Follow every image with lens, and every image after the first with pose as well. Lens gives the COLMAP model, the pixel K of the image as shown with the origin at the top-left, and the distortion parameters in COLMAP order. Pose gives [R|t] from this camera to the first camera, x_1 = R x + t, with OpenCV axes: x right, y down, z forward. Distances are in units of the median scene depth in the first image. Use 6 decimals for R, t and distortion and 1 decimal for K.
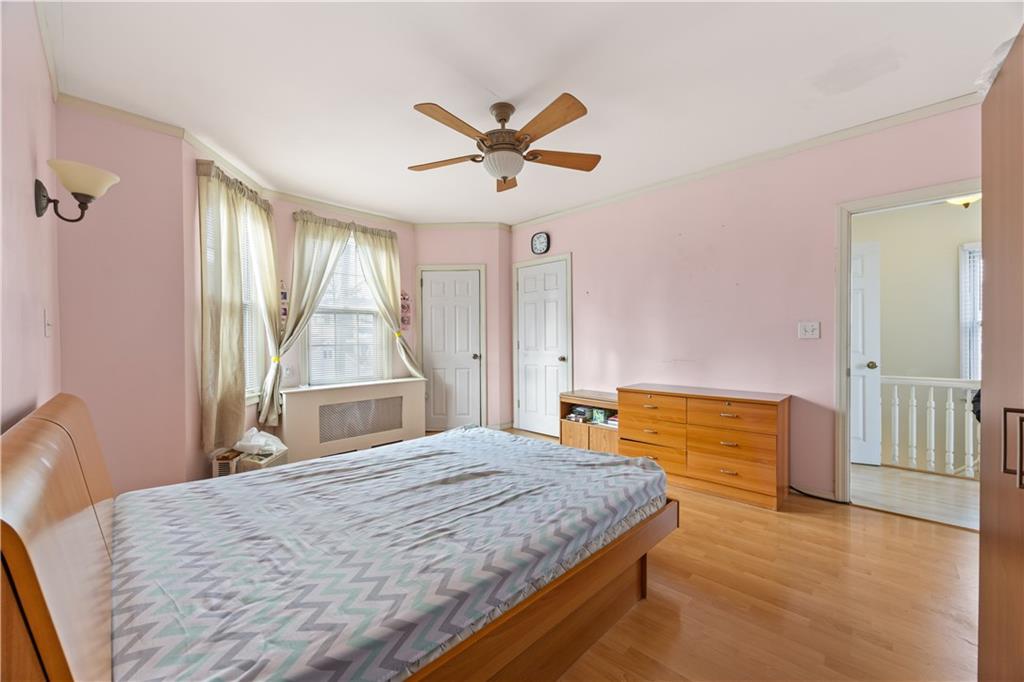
lens RADIAL K [[396.2, 0, 510.2], [0, 396.2, 338.6], [0, 0, 1]] dist [0.000874, 0.000000]
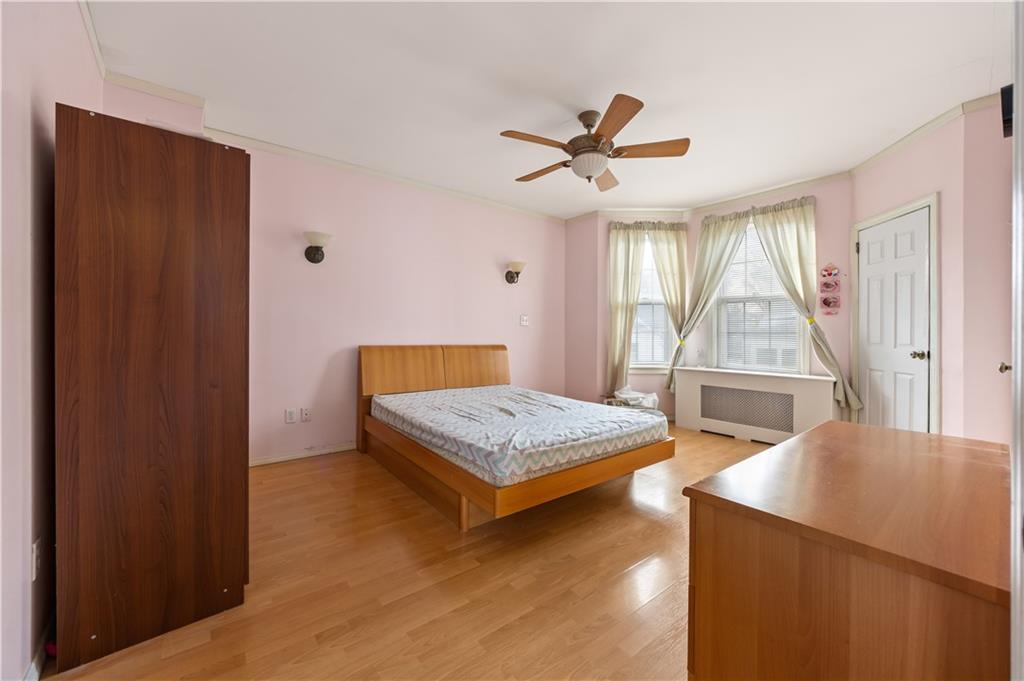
lens RADIAL K [[396.2, 0, 510.2], [0, 396.2, 338.1], [0, 0, 1]] dist [0.000874, 0.000000]
pose [[-0.129766, 0.010552, -0.991488, 0.606939], [-0.009894, 0.999880, 0.011937, 0.021769], [0.991495, 0.011359, -0.129646, 0.498520]]
